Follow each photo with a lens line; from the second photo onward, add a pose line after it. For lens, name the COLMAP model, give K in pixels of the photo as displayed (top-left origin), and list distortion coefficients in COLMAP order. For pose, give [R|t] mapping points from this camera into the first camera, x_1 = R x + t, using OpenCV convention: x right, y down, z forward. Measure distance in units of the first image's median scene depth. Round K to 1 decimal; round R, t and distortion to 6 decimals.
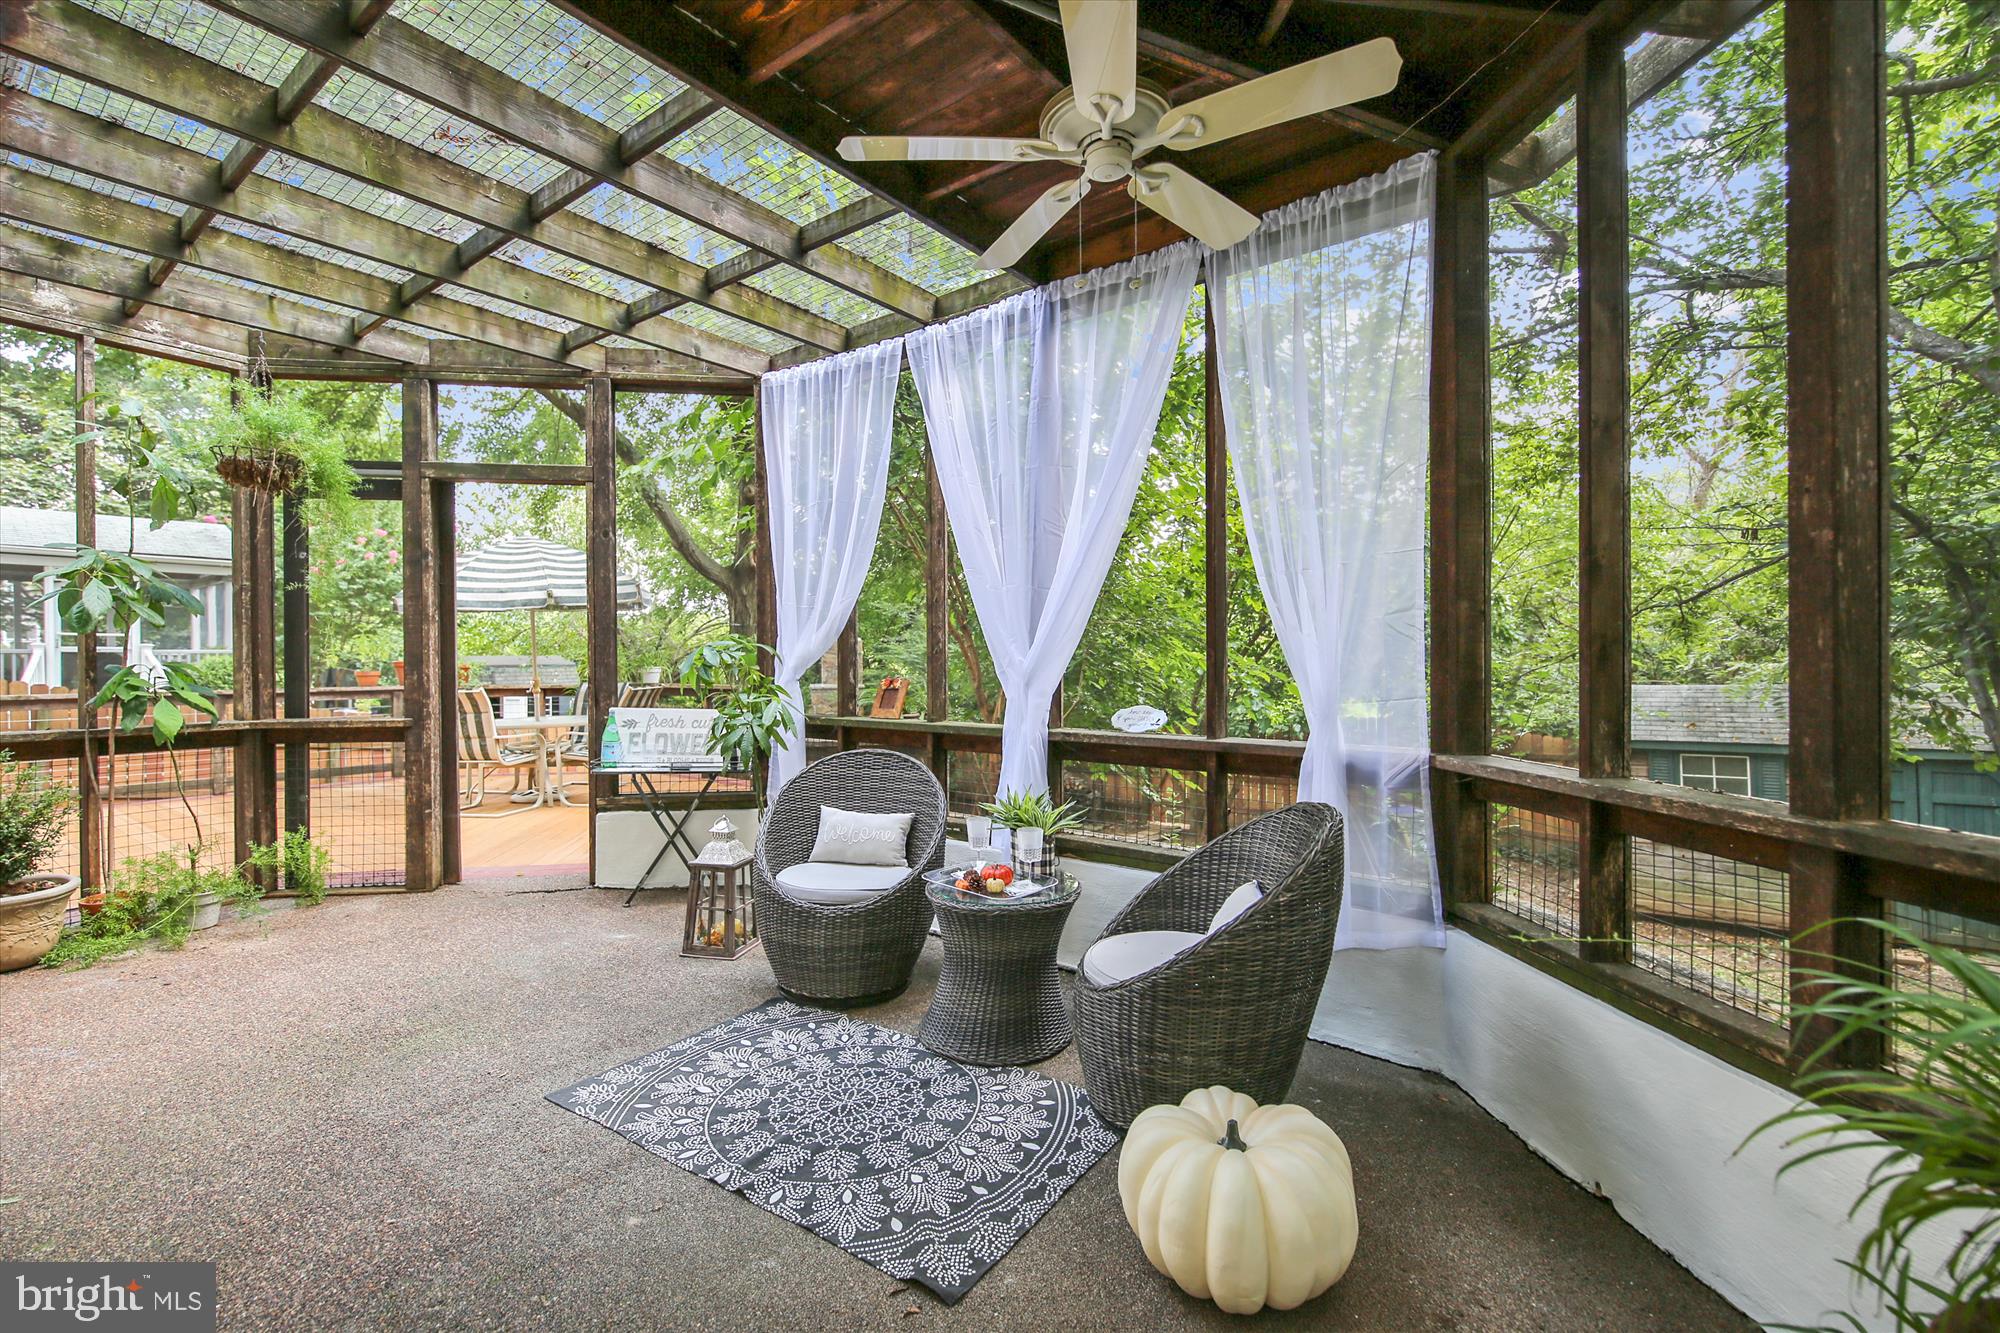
lens RADIAL K [[872.5, 0, 996.9], [0, 872.5, 660.3], [0, 0, 1]] dist [0.014489, -0.001047]
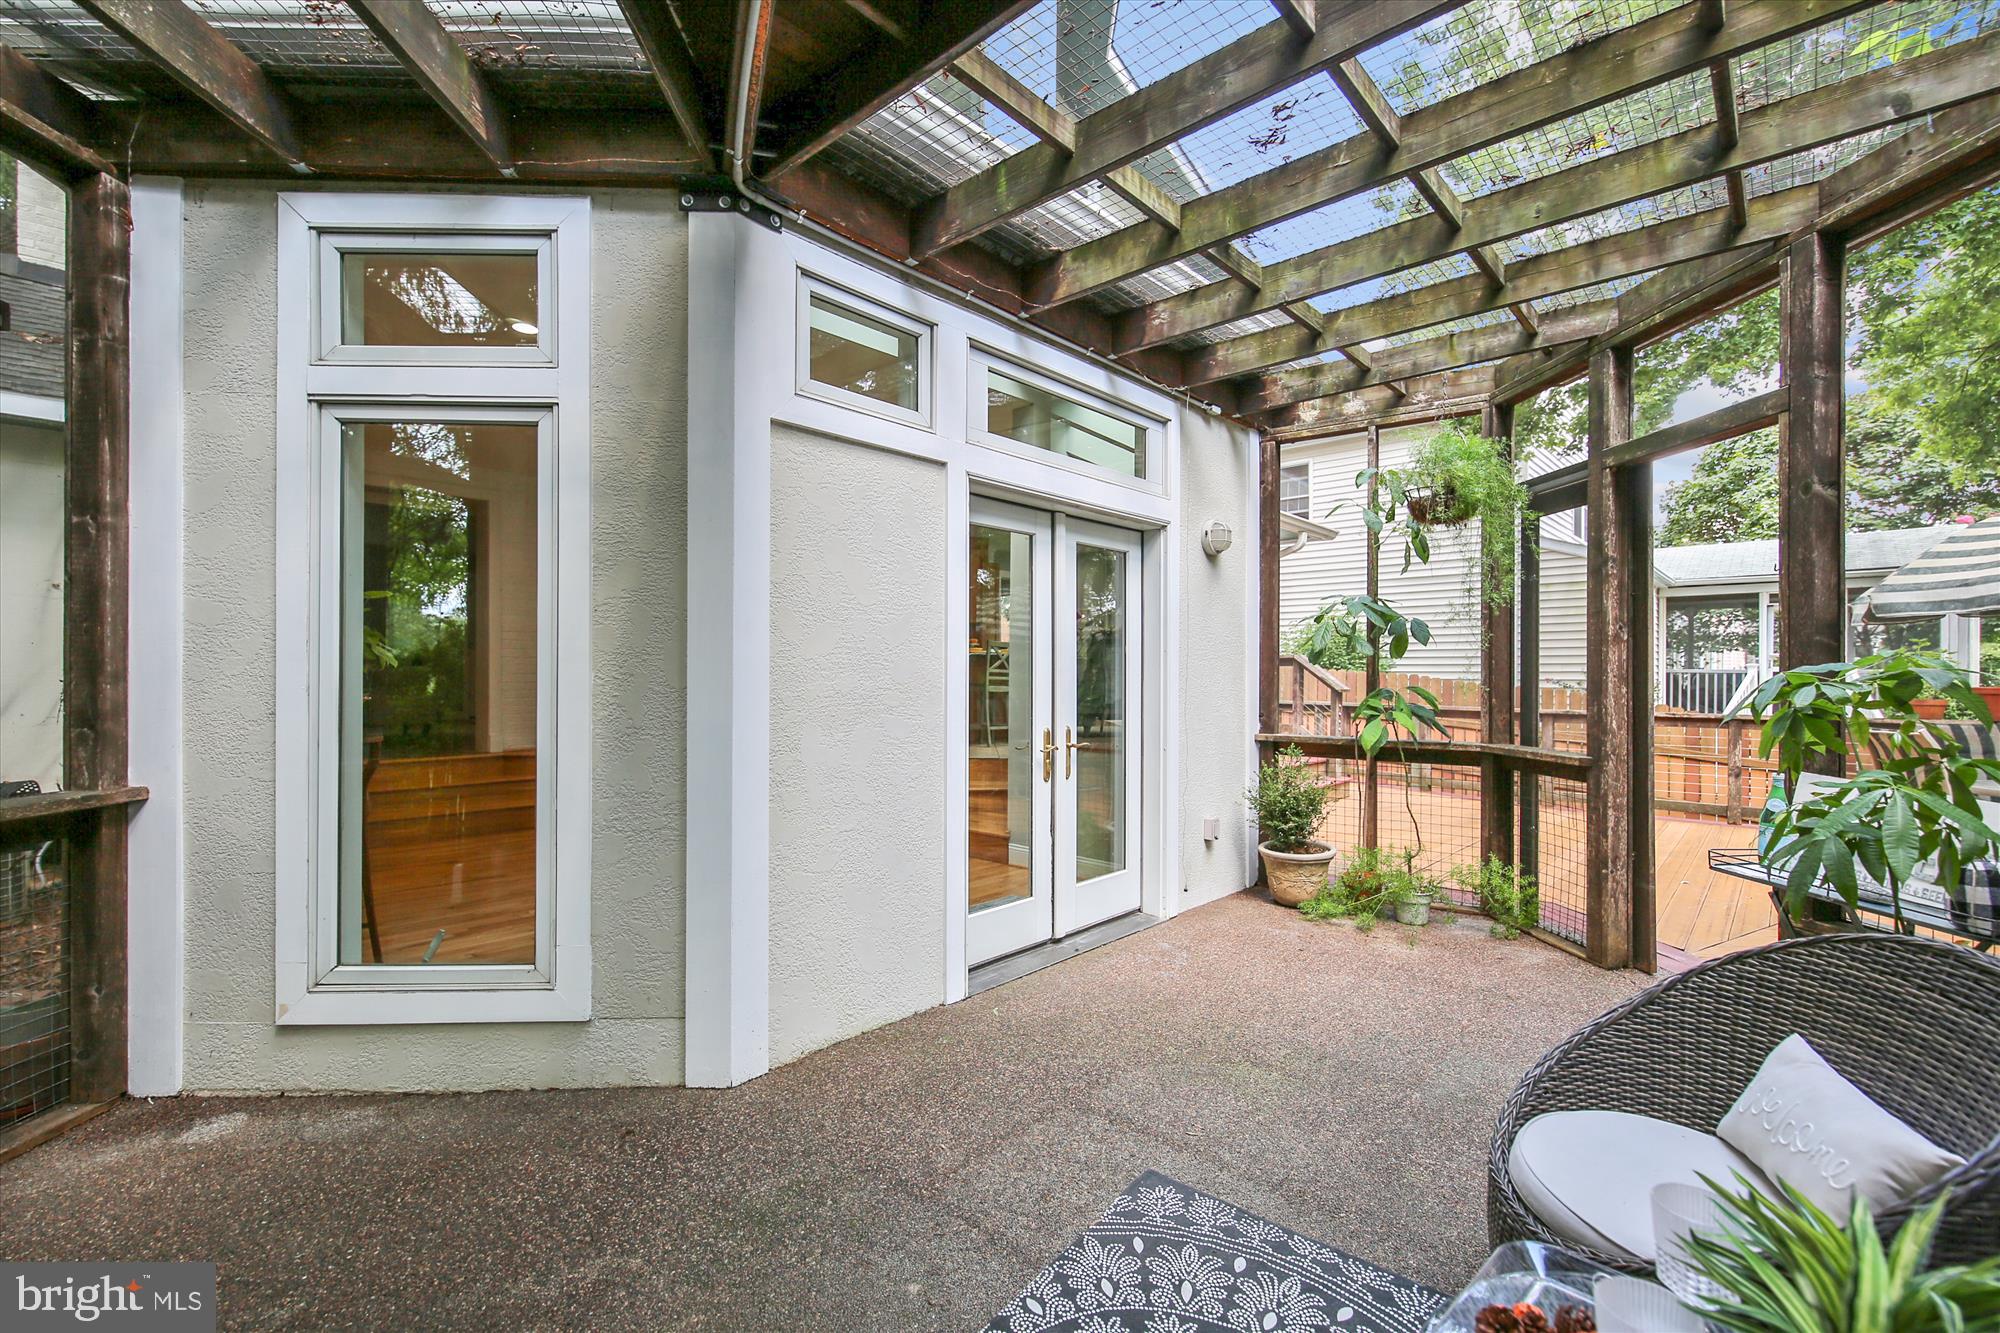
lens RADIAL K [[872.5, 0, 997.8], [0, 872.5, 670.5], [0, 0, 1]] dist [0.014489, -0.001047]
pose [[-0.086638, -0.000905, -0.996239, 0.226698], [-0.007172, 0.999974, -0.000285, -0.012767], [0.996214, 0.007120, -0.086642, 0.506221]]
